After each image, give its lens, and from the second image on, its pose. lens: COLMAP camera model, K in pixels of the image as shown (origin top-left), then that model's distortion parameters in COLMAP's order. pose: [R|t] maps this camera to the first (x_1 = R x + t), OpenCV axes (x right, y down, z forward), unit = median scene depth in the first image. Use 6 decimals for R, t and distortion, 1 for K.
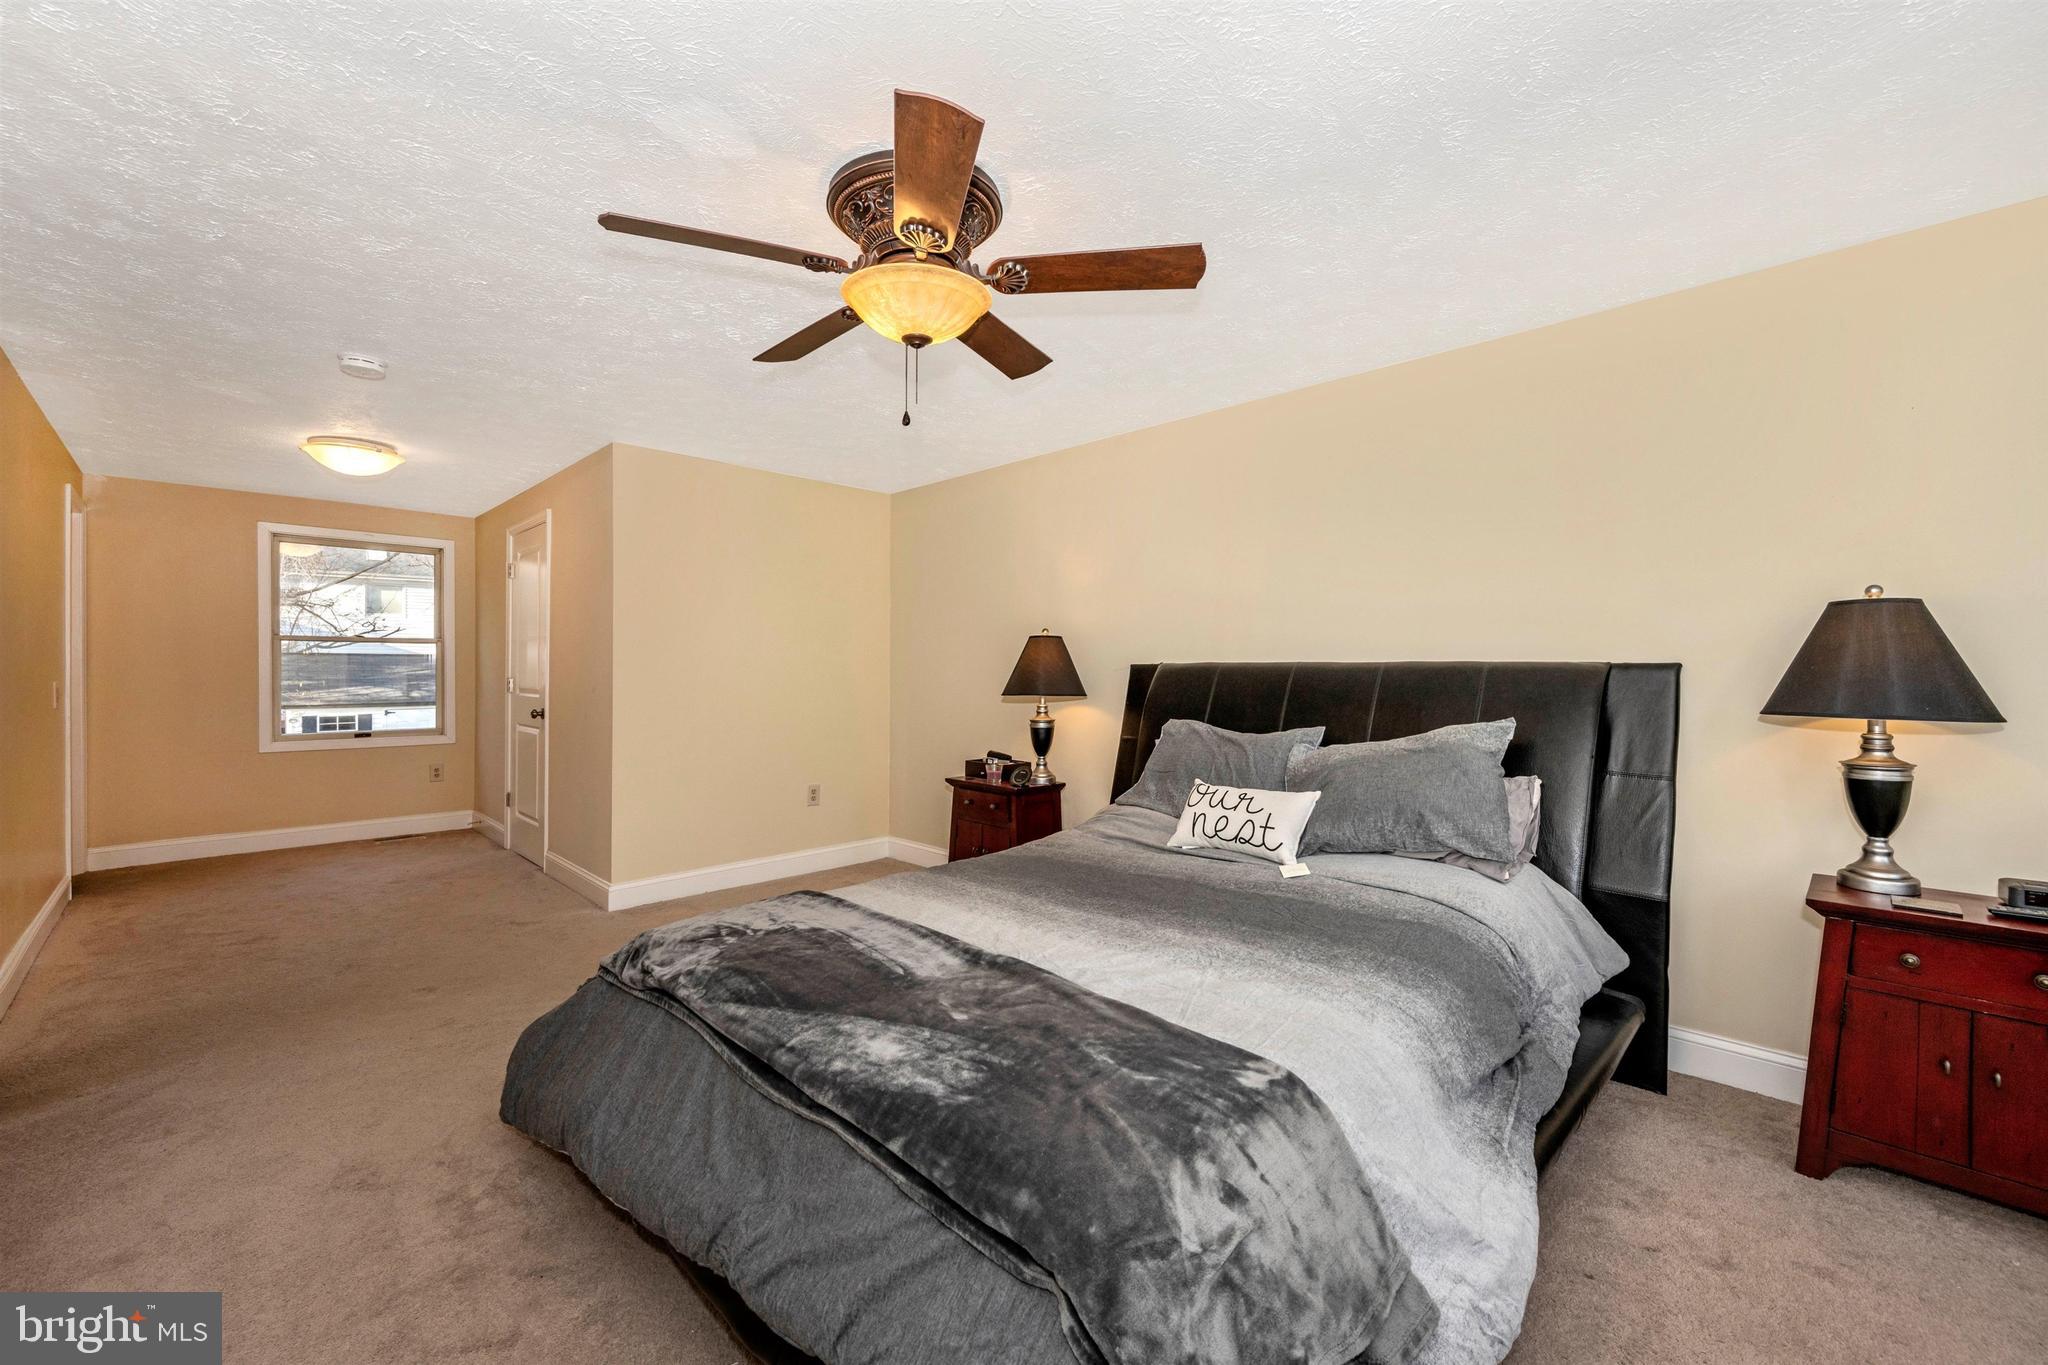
lens RADIAL K [[825.3, 0, 1017.0], [0, 825.3, 674.6], [0, 0, 1]] dist [0.001332, -0.000115]
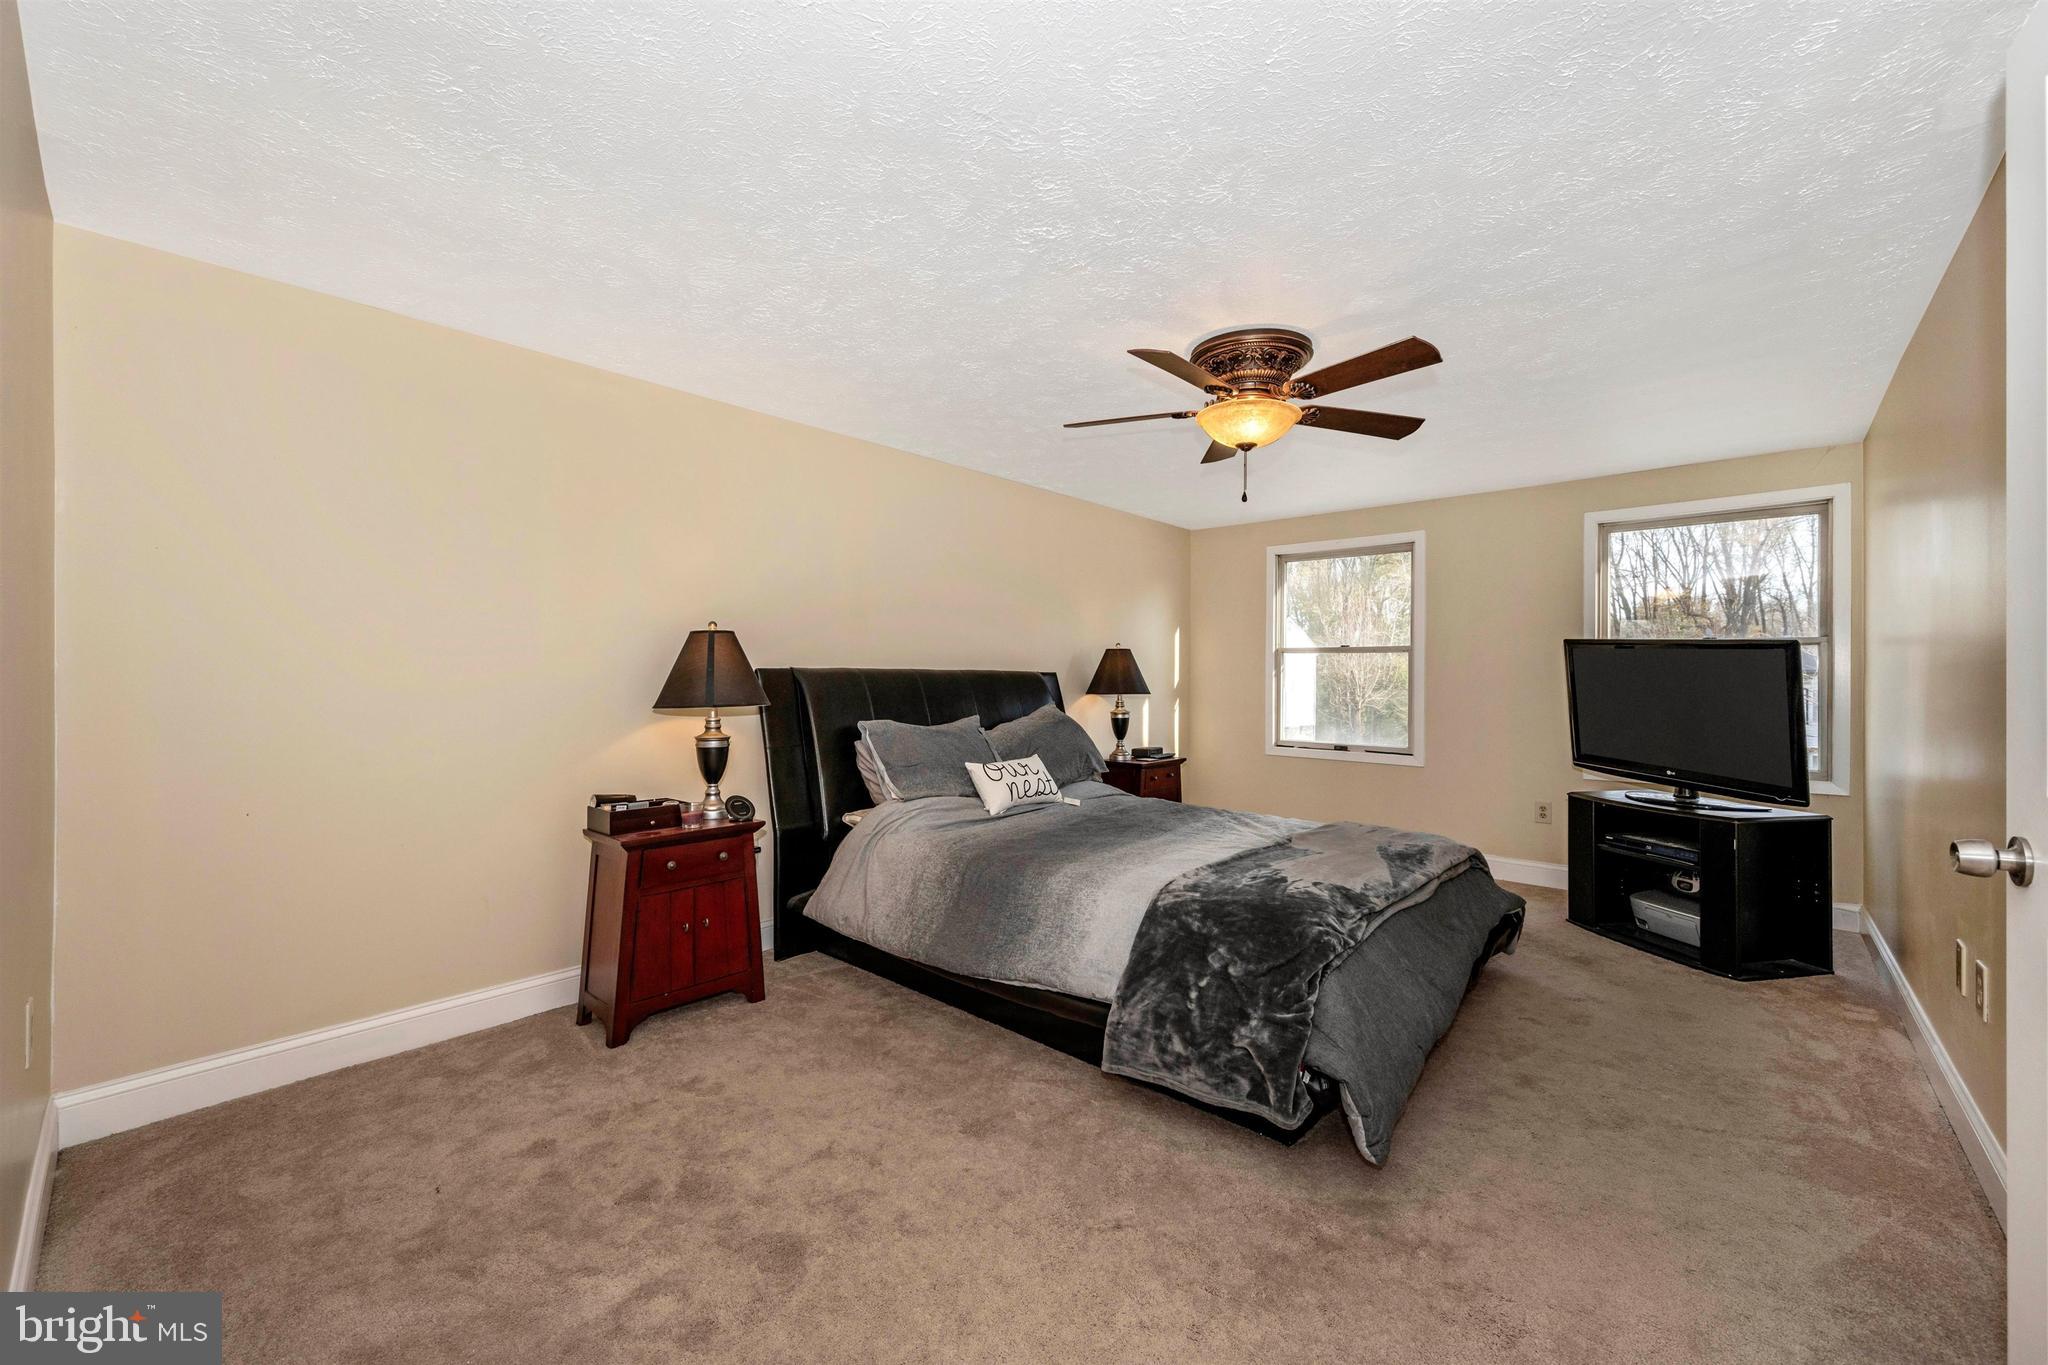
lens RADIAL K [[825.3, 0, 1015.6], [0, 825.3, 683.5], [0, 0, 1]] dist [0.001332, -0.000115]
pose [[-0.074475, -0.006925, 0.997199, -0.778658], [0.005161, 0.999960, 0.007330, -0.000995], [-0.997210, 0.005692, -0.074436, 0.771719]]
